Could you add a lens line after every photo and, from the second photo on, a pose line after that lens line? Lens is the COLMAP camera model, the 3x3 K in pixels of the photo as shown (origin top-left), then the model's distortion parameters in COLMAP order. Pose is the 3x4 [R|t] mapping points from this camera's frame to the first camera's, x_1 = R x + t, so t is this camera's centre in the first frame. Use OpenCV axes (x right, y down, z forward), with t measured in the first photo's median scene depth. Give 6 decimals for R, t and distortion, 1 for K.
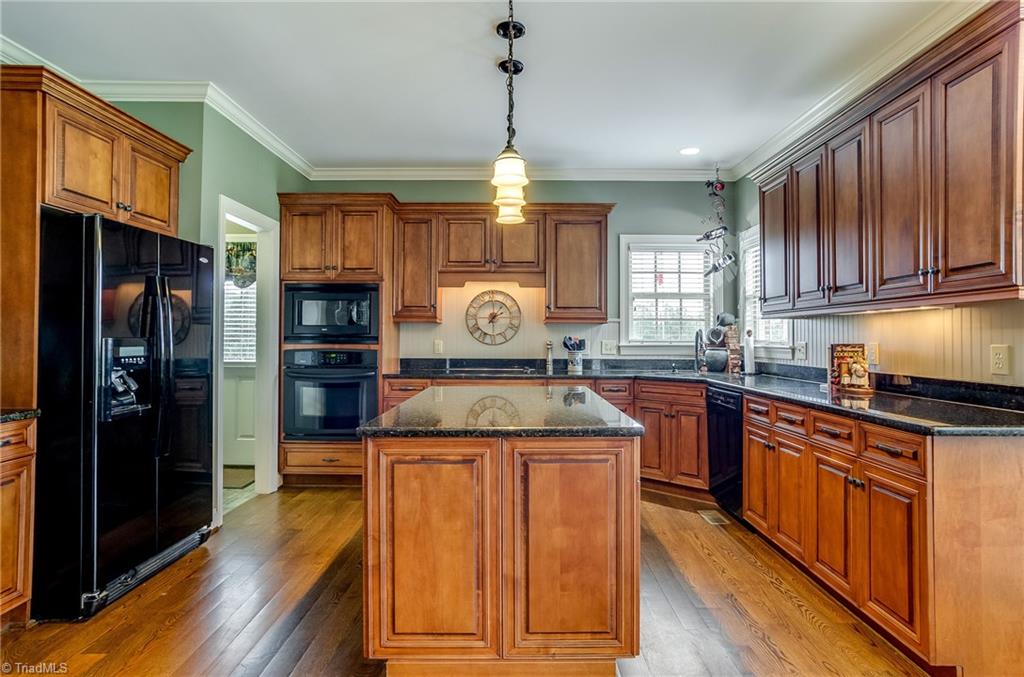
lens RADIAL K [[565.4, 0, 515.0], [0, 565.4, 327.0], [0, 0, 1]] dist [-0.002718, 0.000766]
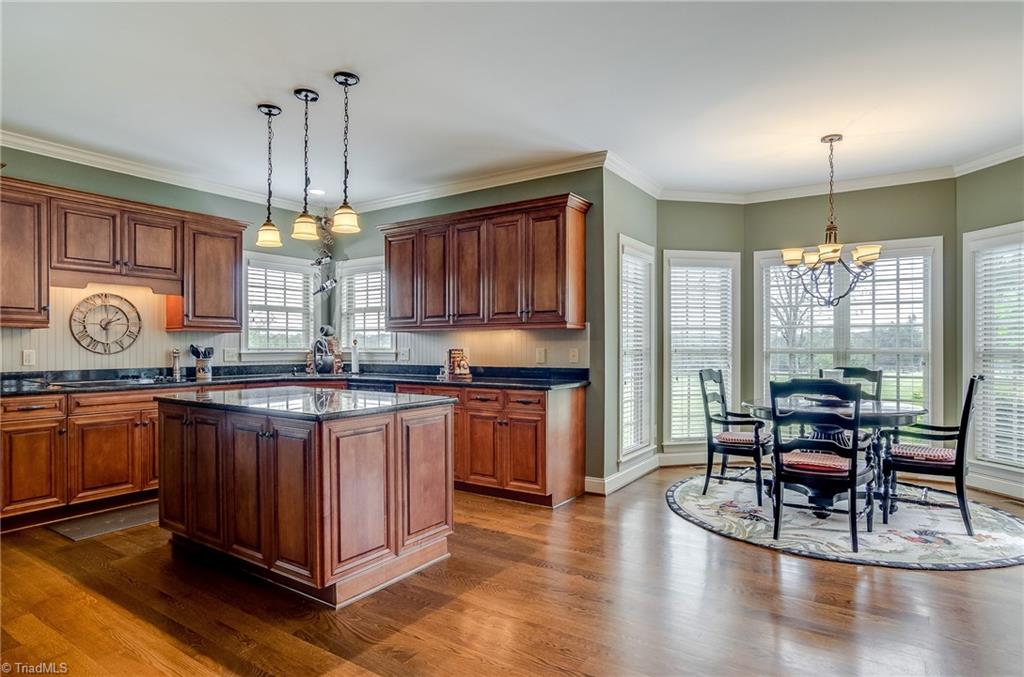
lens RADIAL K [[571.0, 0, 516.0], [0, 571.0, 347.2], [0, 0, 1]] dist [-0.020674, 0.000771]
pose [[0.562867, -0.004460, 0.826535, -0.441803], [-0.013609, 0.999800, 0.014663, -0.001361], [-0.826435, -0.019502, 0.562694, -0.047008]]
